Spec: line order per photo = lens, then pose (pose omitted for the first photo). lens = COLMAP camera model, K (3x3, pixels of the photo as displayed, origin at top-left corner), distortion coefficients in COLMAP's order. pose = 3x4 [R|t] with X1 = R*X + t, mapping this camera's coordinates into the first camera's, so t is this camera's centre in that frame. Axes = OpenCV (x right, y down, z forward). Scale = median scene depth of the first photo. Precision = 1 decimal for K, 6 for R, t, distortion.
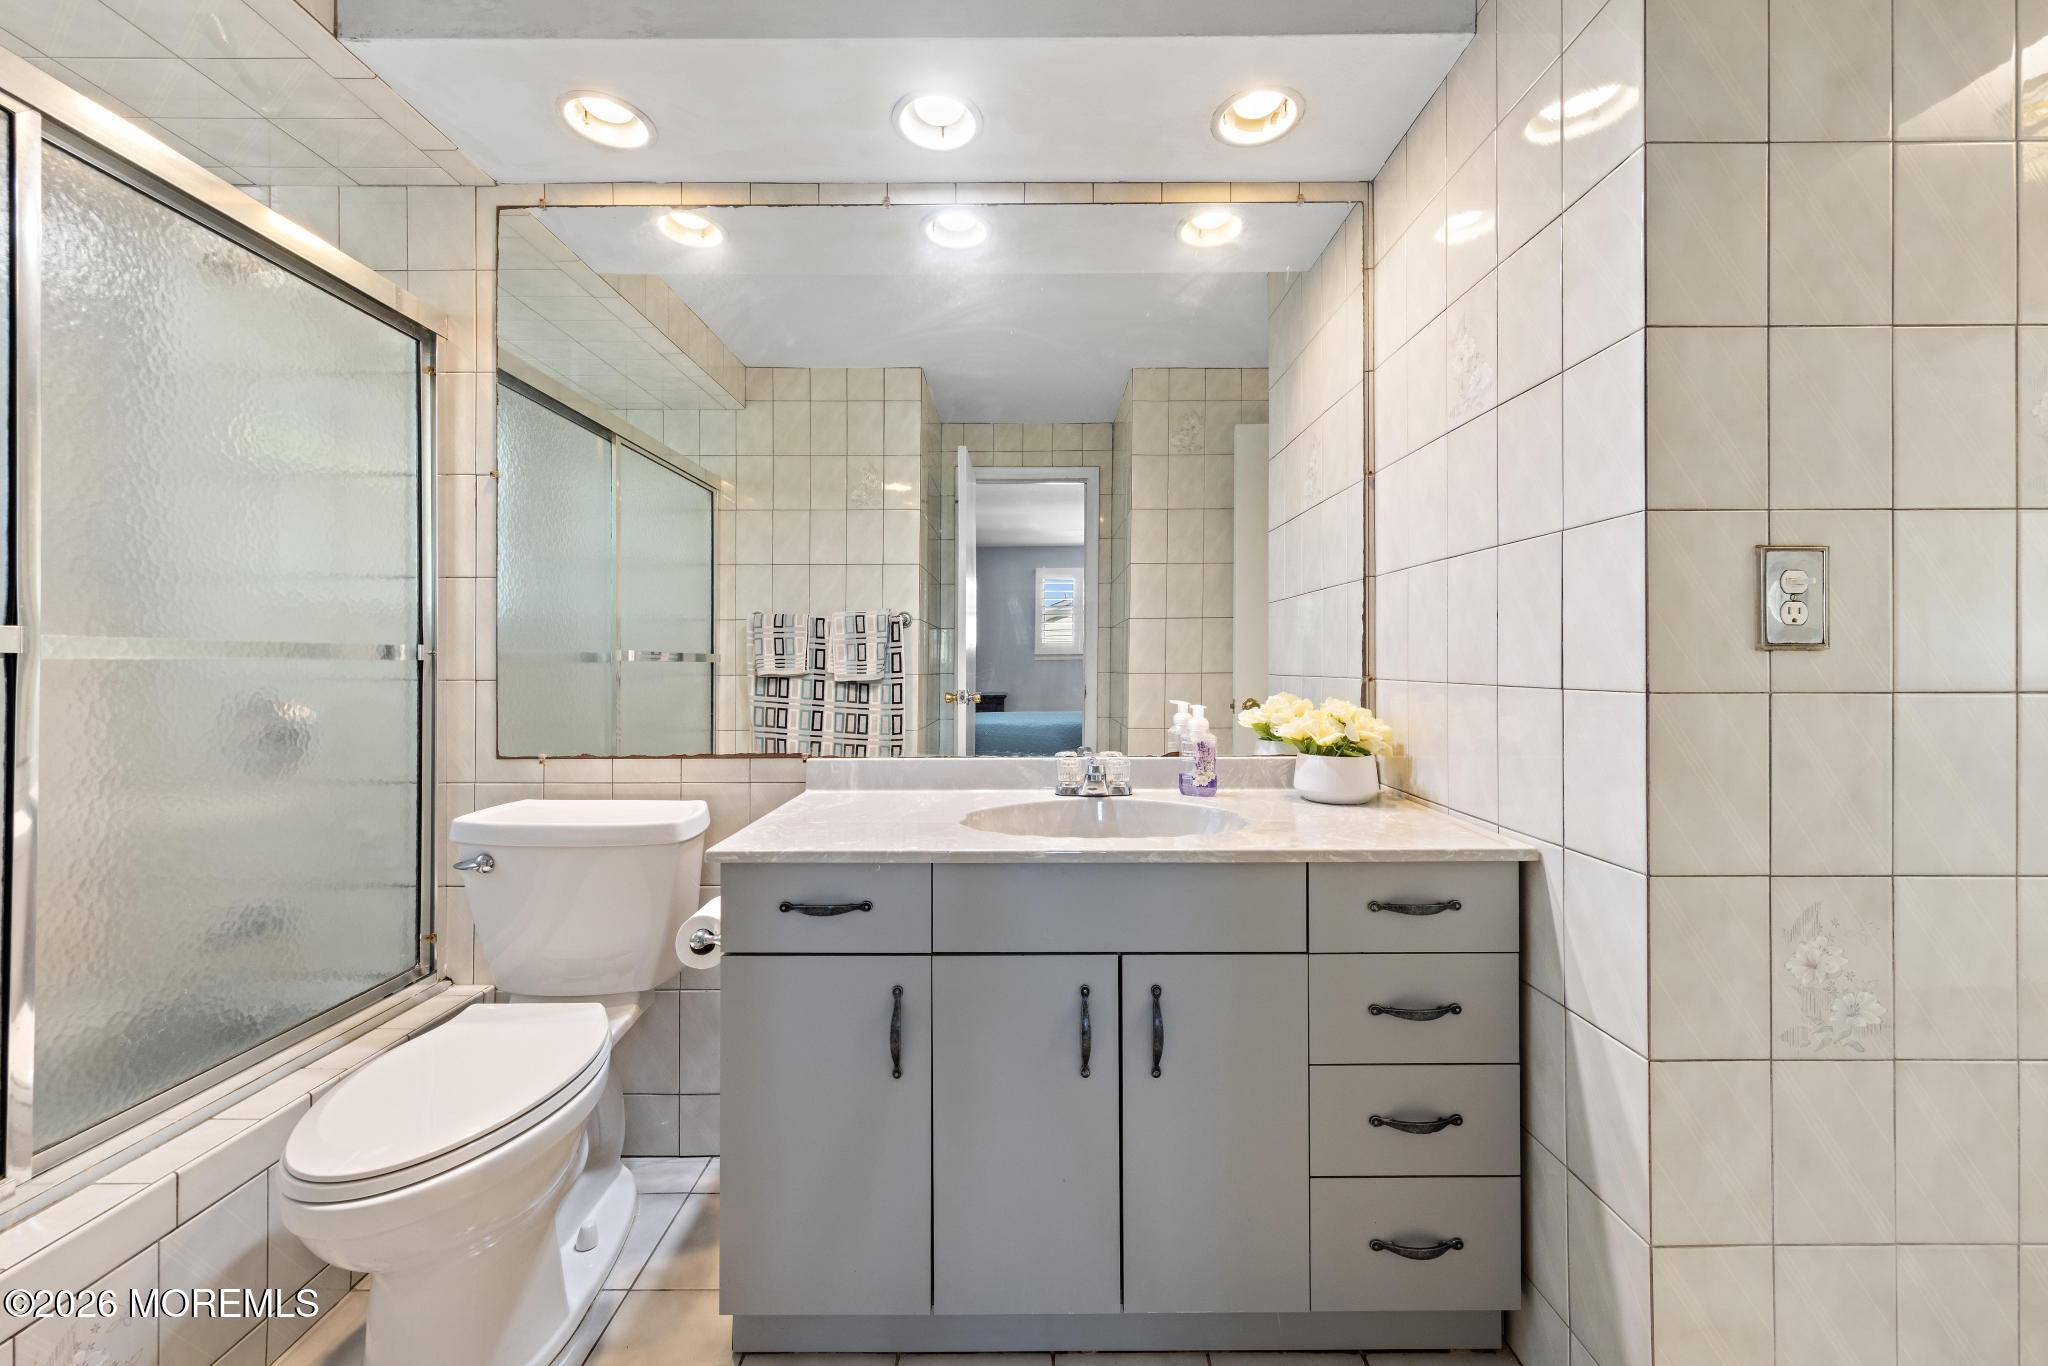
lens RADIAL K [[826.7, 0, 1022.0], [0, 826.7, 672.4], [0, 0, 1]] dist [-0.000843, -0.000021]
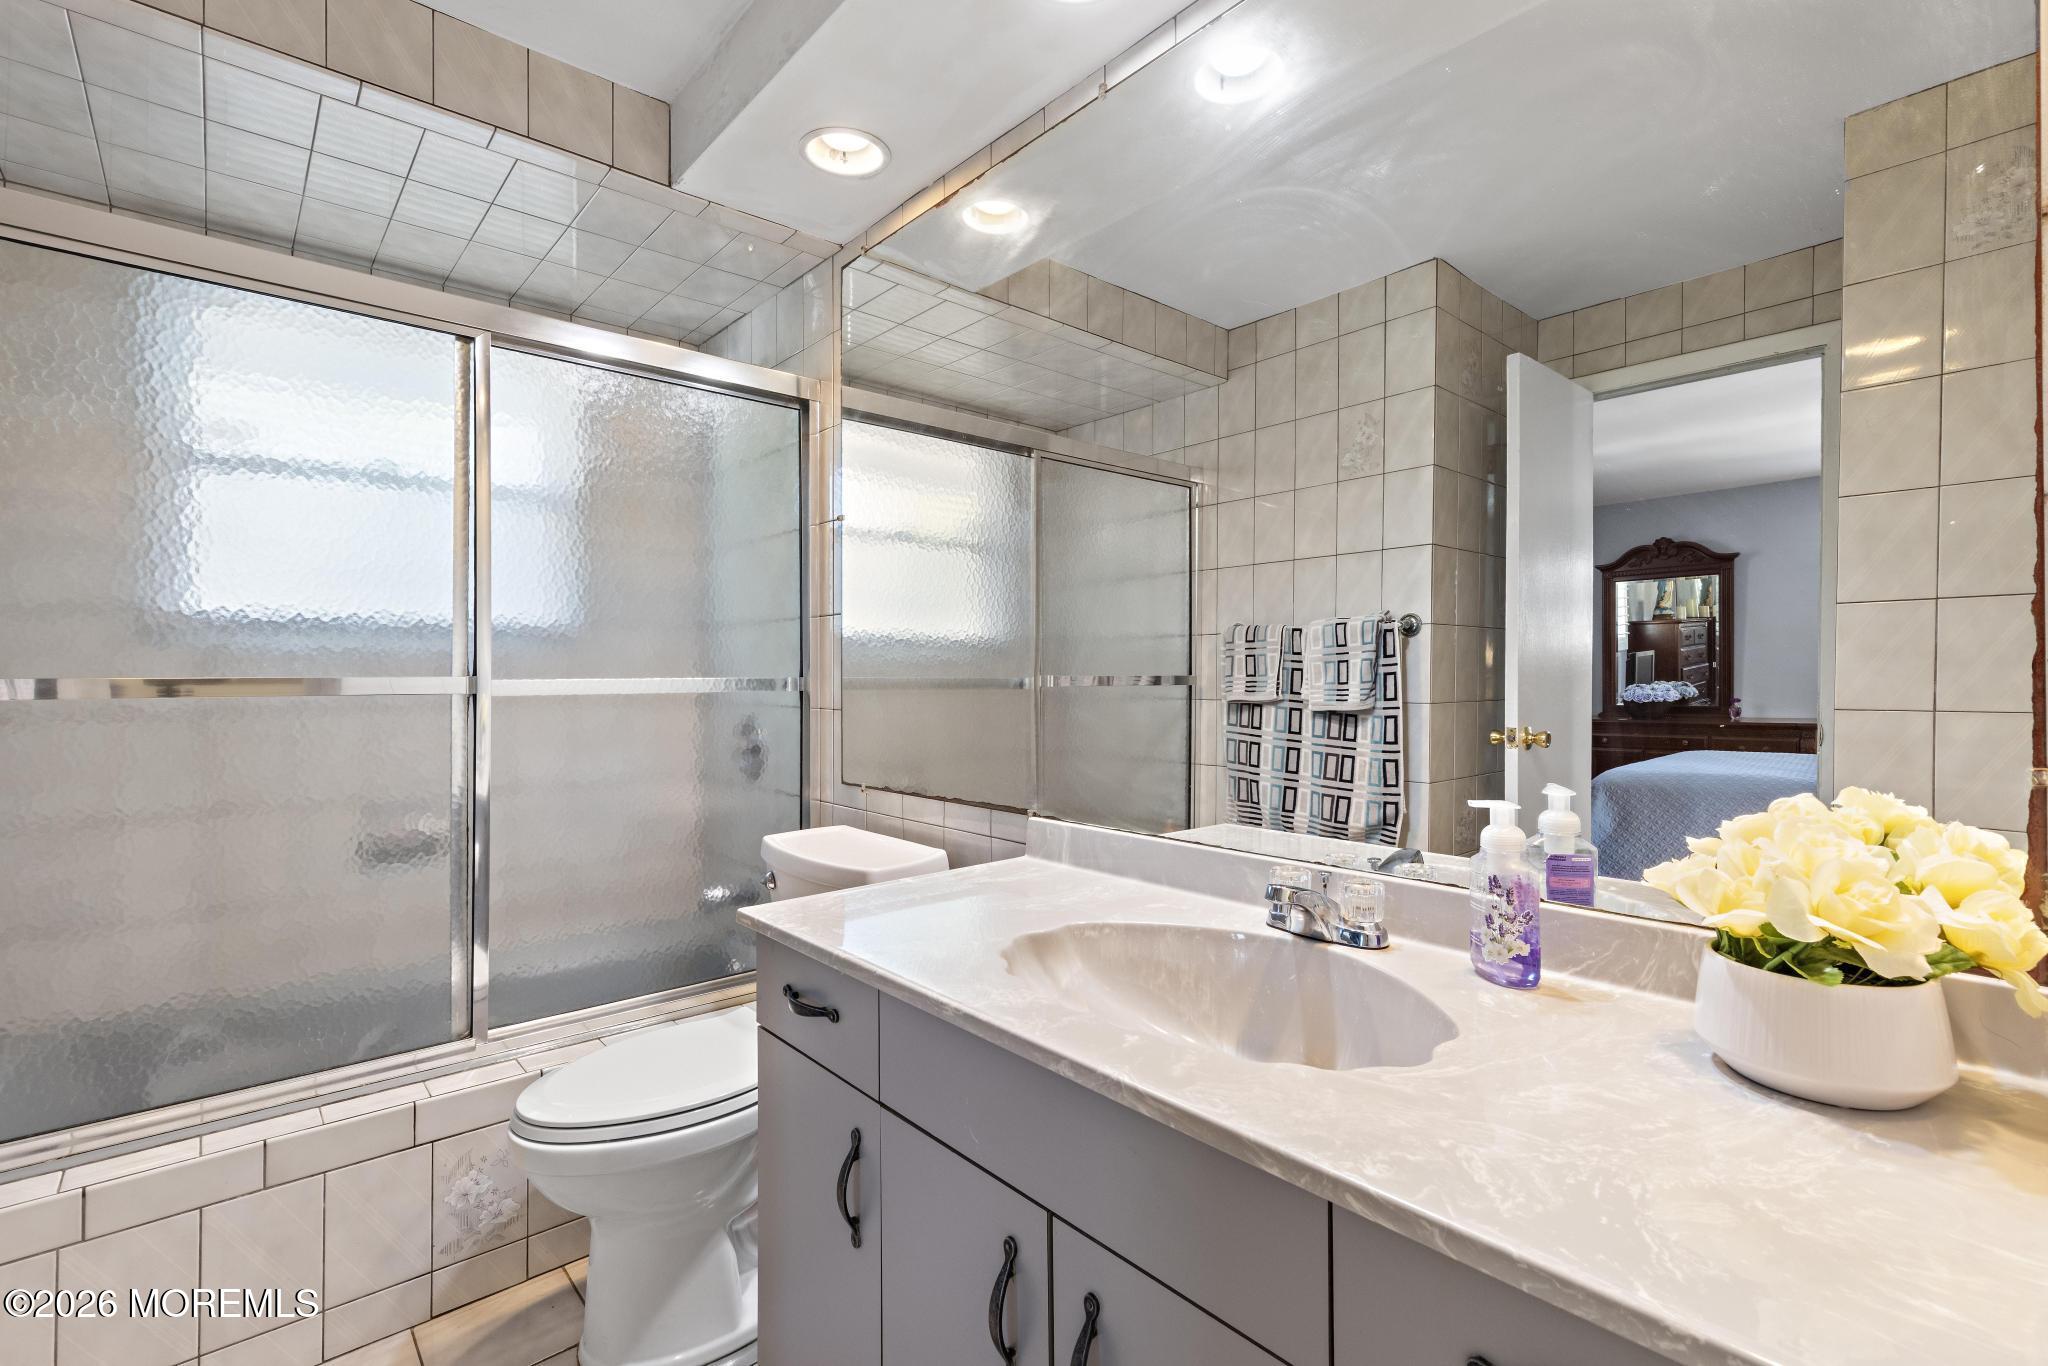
lens RADIAL K [[944.3, 0, 1018.1], [0, 944.3, 681.3], [0, 0, 1]] dist [-0.001524, -0.000019]
pose [[0.640996, 0.003274, -0.767537, 0.268928], [0.000751, 0.999988, 0.004893, -0.020671], [0.767544, -0.003713, 0.640985, 0.232198]]
